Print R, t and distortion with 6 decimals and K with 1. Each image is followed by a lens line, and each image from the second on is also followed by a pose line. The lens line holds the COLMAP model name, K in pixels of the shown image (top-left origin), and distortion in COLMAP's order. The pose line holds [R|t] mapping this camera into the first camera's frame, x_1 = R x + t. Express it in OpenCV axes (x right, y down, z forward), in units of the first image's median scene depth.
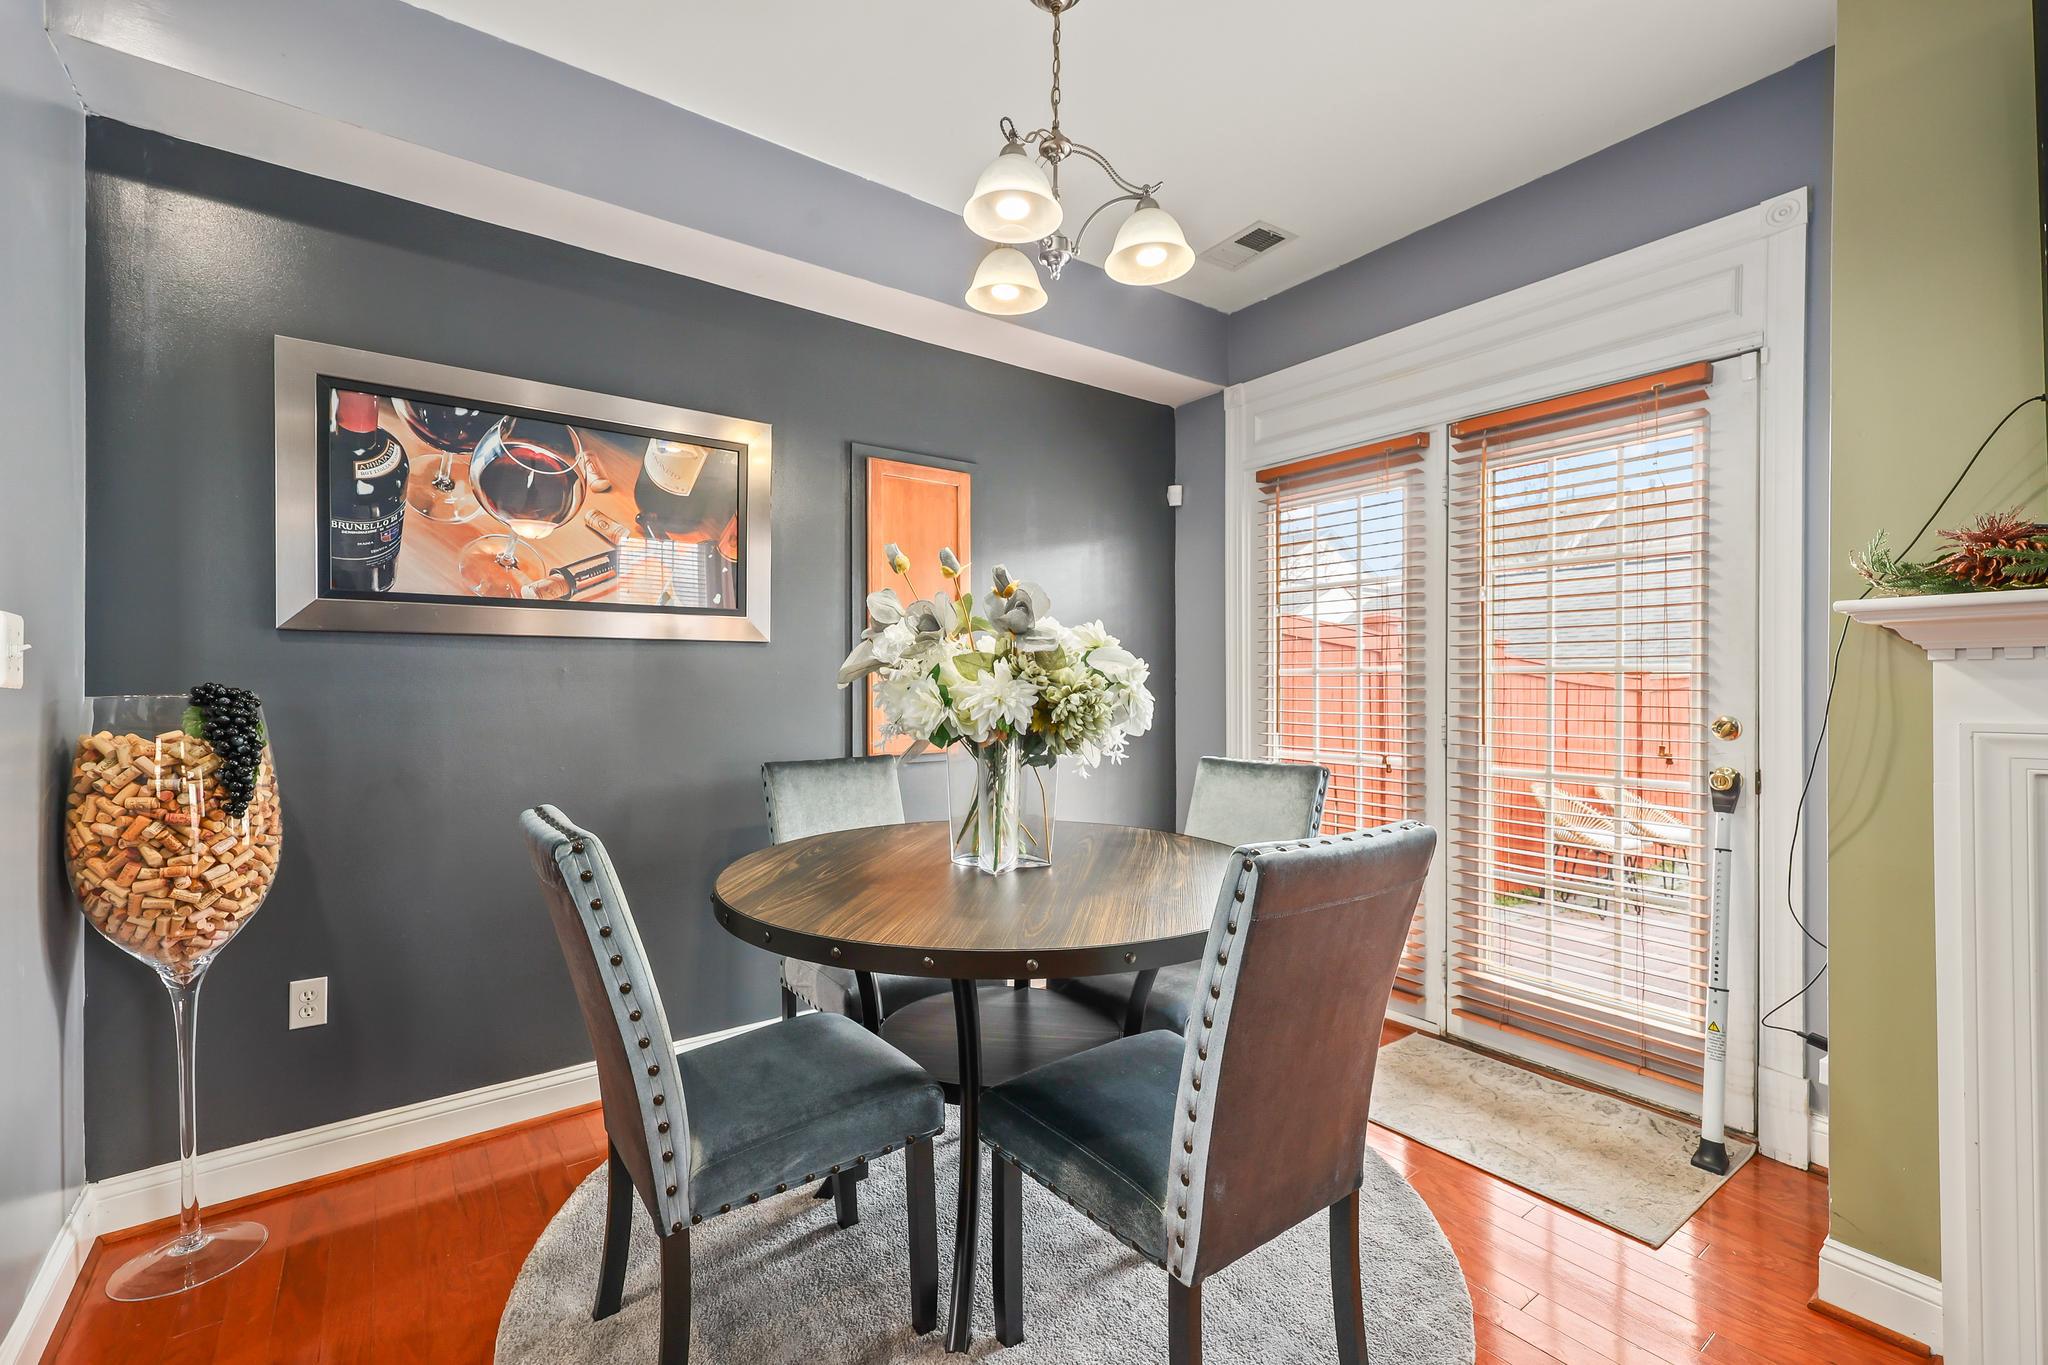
lens RADIAL K [[844.7, 0, 1023.9], [0, 844.7, 686.8], [0, 0, 1]] dist [0.001748, -0.000051]
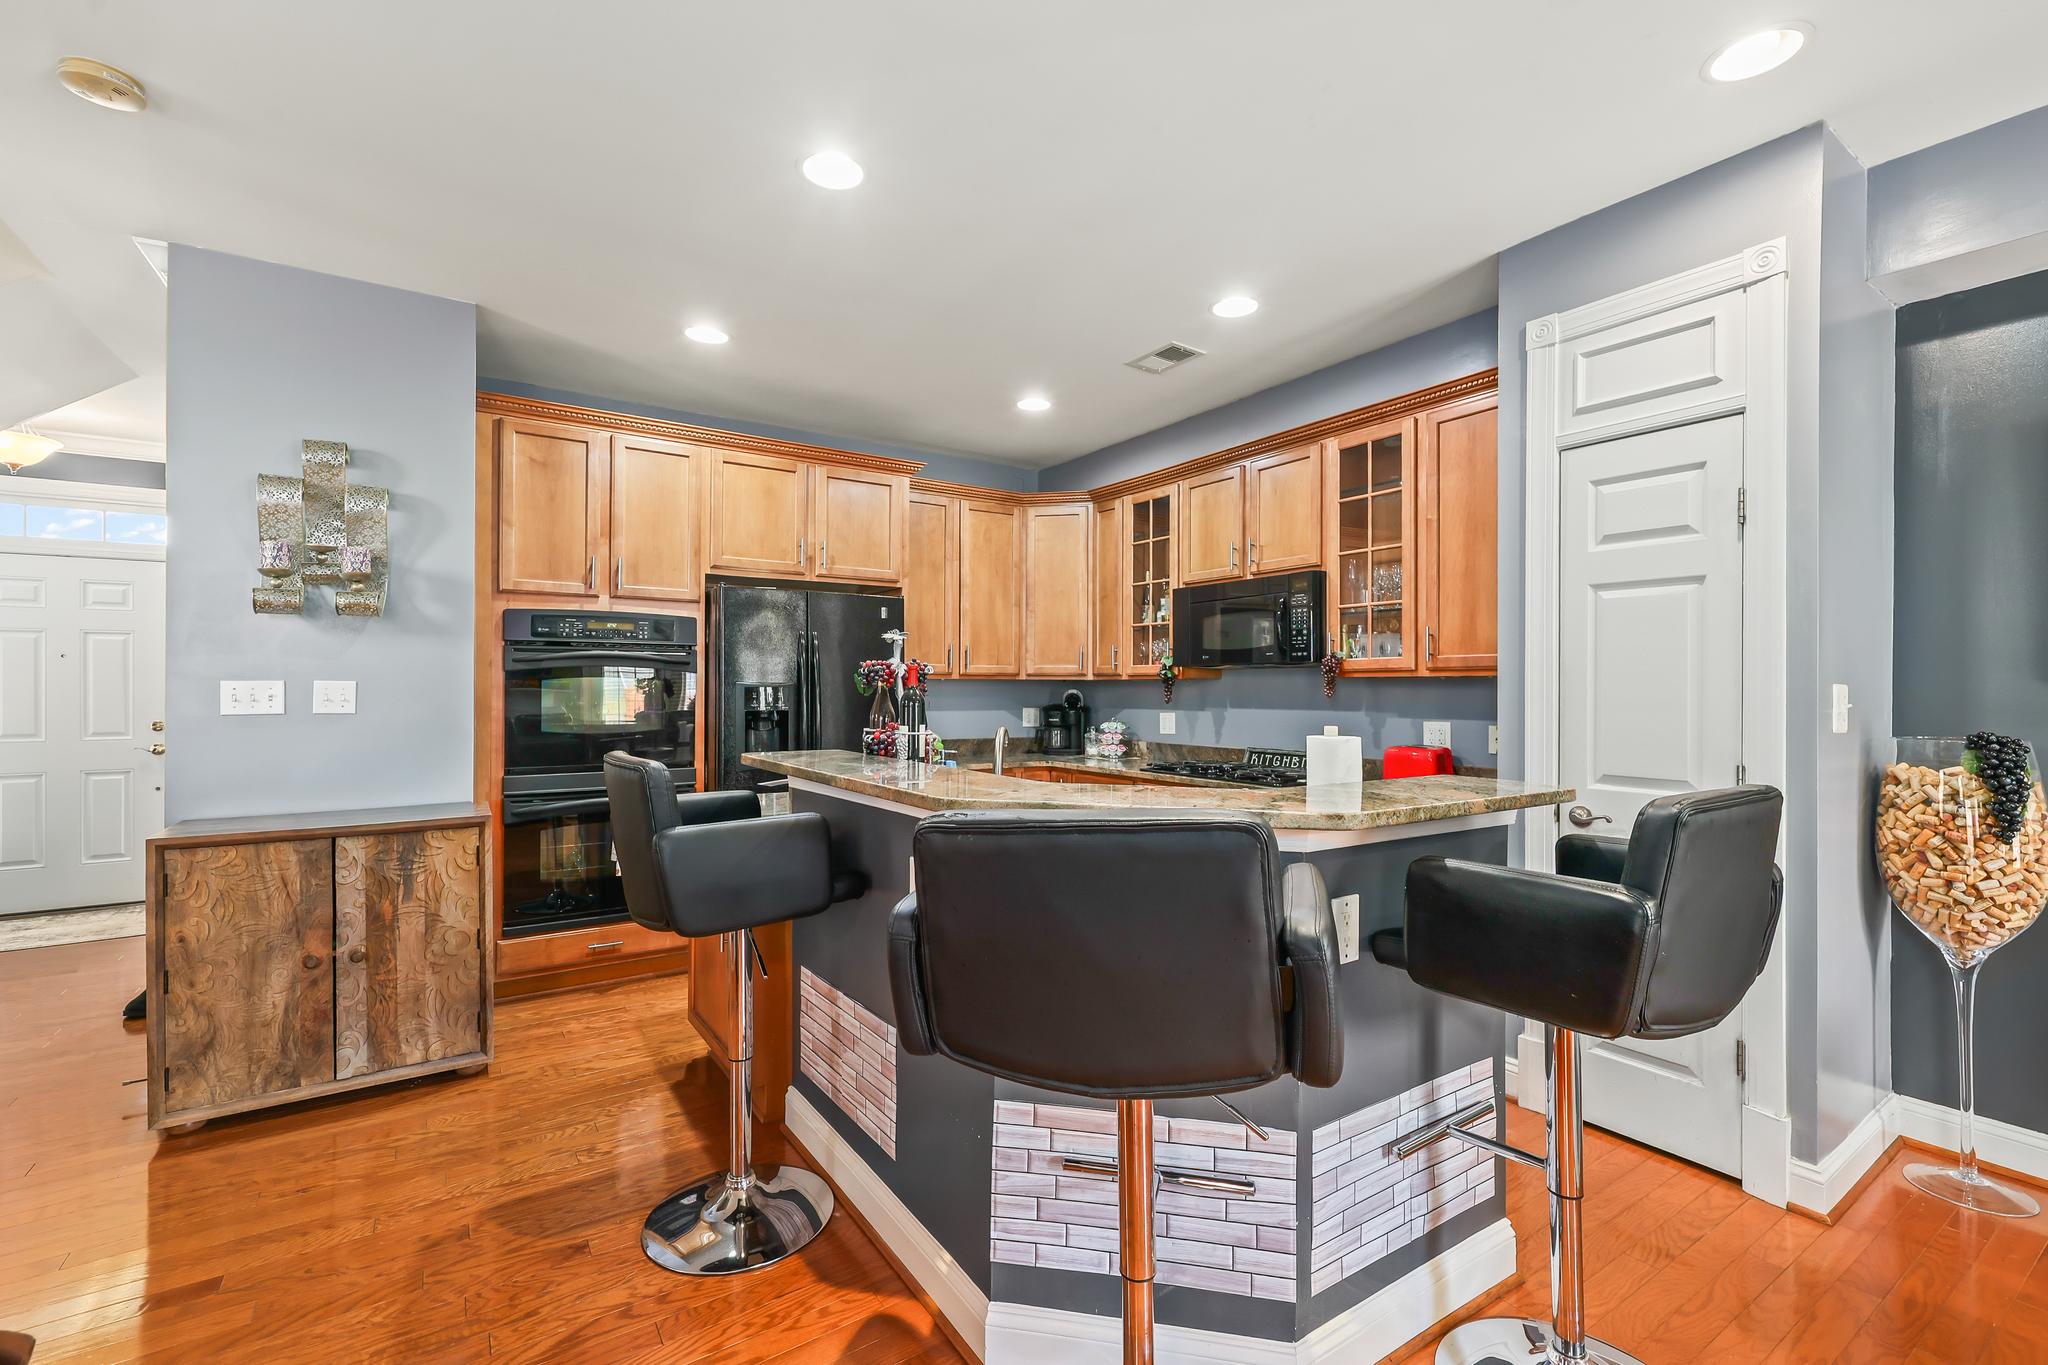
lens RADIAL K [[844.7, 0, 1025.2], [0, 844.7, 689.2], [0, 0, 1]] dist [0.001748, -0.000051]
pose [[-0.084895, 0.000795, -0.996390, 0.401948], [-0.004548, 0.999989, 0.001186, -0.062493], [0.996380, 0.004633, -0.084890, -0.302035]]
